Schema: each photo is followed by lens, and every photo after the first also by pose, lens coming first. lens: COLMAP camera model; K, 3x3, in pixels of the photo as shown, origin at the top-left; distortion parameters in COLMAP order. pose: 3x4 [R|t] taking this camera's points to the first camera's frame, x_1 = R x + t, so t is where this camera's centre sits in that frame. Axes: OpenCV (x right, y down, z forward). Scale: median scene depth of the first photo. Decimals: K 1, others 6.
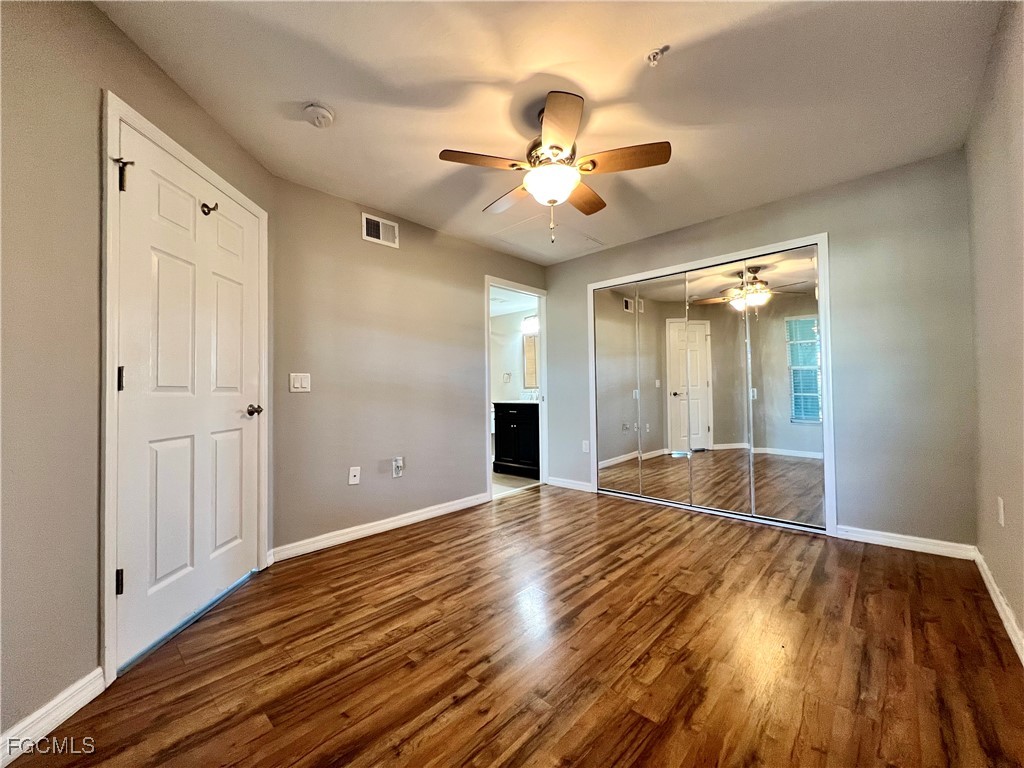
lens RADIAL K [[409.1, 0, 513.2], [0, 409.1, 382.8], [0, 0, 1]] dist [-0.001208, 0.000638]
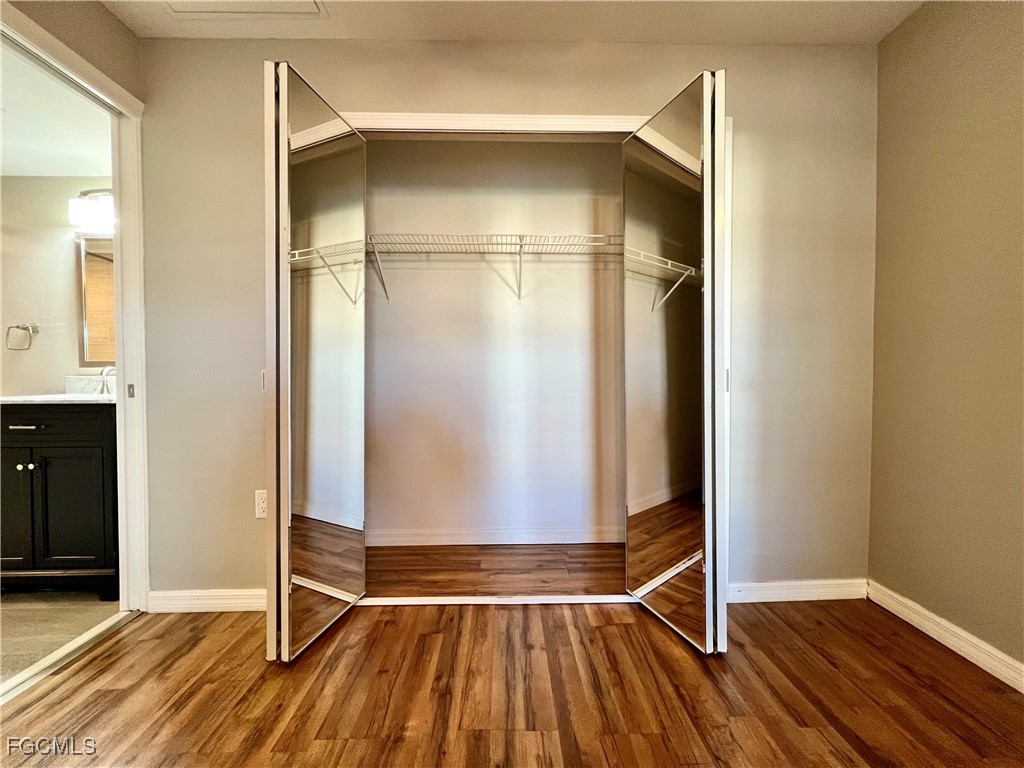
lens RADIAL K [[412.5, 0, 512.0], [0, 412.5, 384.0], [0, 0, 1]] dist [0.000654, 0.000412]
pose [[0.717871, -0.005797, 0.696152, 0.108105], [-0.020553, 0.999353, 0.029517, 0.024395], [-0.695873, -0.035497, 0.717287, 0.846715]]
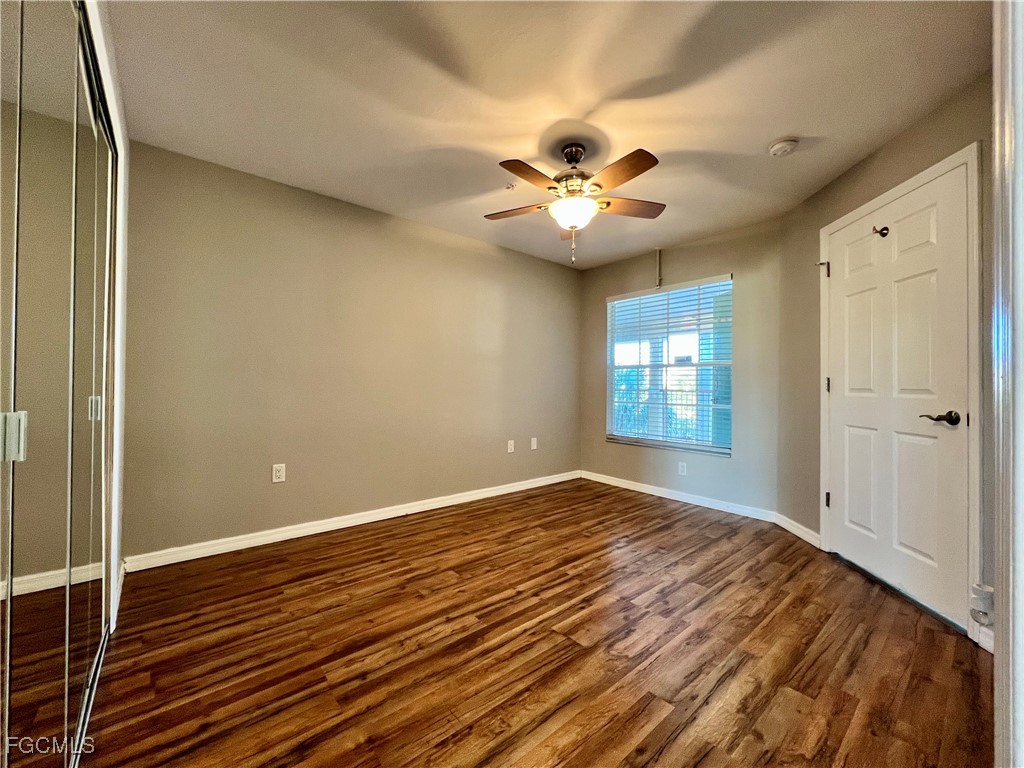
lens RADIAL K [[409.1, 0, 513.2], [0, 409.1, 382.8], [0, 0, 1]] dist [-0.001208, 0.000638]
pose [[-0.992840, 0.005931, 0.119306, 0.101780], [0.002723, 0.999631, -0.027028, 0.015276], [-0.119422, -0.026509, -0.992490, 1.697398]]
